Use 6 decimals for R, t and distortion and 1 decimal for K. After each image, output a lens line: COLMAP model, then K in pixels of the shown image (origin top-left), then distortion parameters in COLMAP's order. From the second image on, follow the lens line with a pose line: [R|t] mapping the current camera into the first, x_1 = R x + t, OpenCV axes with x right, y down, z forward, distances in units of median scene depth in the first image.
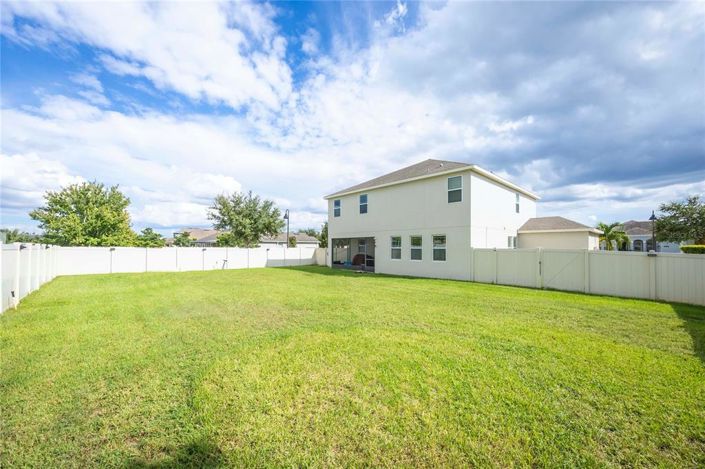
lens RADIAL K [[274.7, 0, 358.5], [0, 274.7, 245.2], [0, 0, 1]] dist [-0.000092, -0.000007]
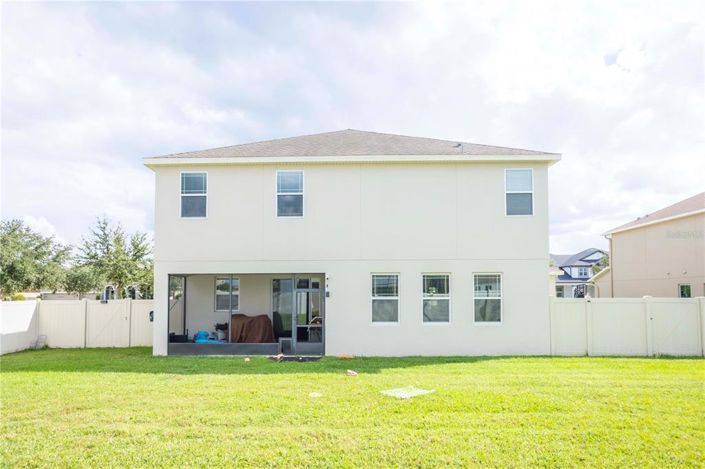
lens RADIAL K [[461.3, 0, 335.2], [0, 461.3, 270.6], [0, 0, 1]] dist [-0.002823, 0.000833]
pose [[0.708500, 0.038044, 0.704684, -0.435898], [-0.001207, 0.998610, -0.052698, 0.003840], [-0.705709, 0.036486, 0.707561, 0.464311]]
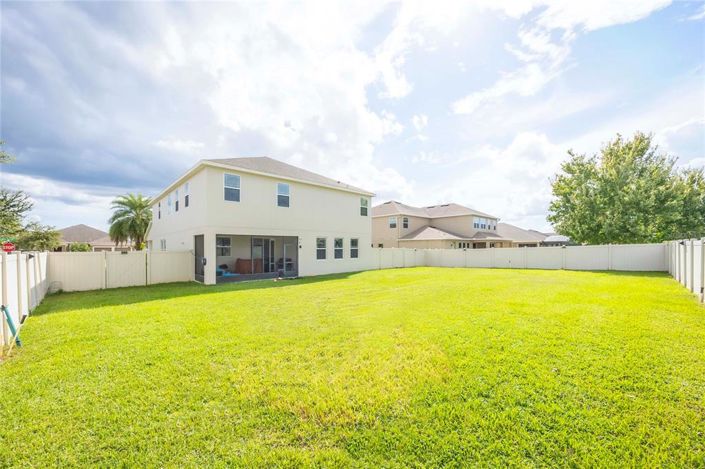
lens RADIAL K [[274.7, 0, 358.5], [0, 274.7, 245.2], [0, 0, 1]] dist [-0.000092, -0.000007]
pose [[-0.021758, 0.012189, 0.999689, -0.820647], [0.002995, 0.999922, -0.012127, 0.009030], [-0.999759, 0.002730, -0.021793, 0.811291]]
